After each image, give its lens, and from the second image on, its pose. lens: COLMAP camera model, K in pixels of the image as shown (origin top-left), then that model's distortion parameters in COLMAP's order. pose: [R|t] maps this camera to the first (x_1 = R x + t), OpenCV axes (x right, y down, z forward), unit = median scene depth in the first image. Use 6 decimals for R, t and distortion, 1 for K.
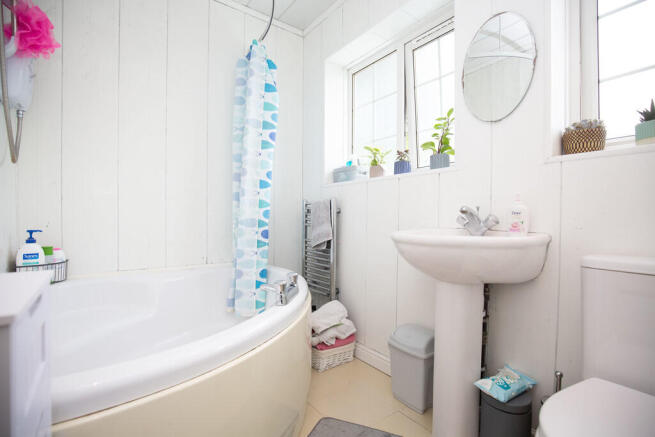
lens RADIAL K [[296.0, 0, 327.5], [0, 296.0, 218.5], [0, 0, 1]] dist [-0.030855, 0.000143]
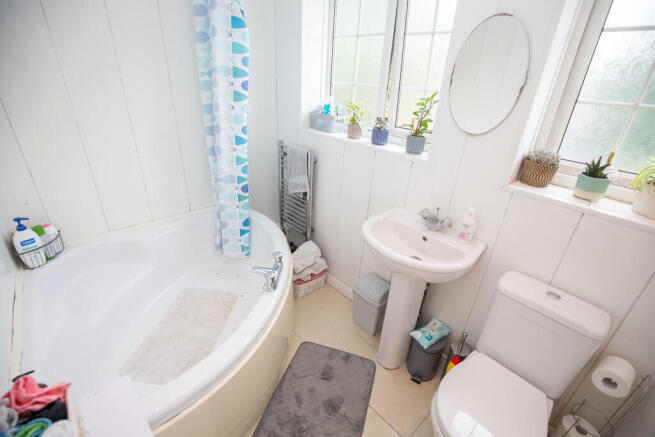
lens RADIAL K [[296.0, 0, 327.5], [0, 296.0, 218.5], [0, 0, 1]] dist [-0.030855, 0.000143]
pose [[0.994713, -0.002329, 0.102665, -0.027457], [-0.042194, 0.902185, 0.429281, -0.313911], [-0.093622, -0.431343, 0.897317, -0.012593]]
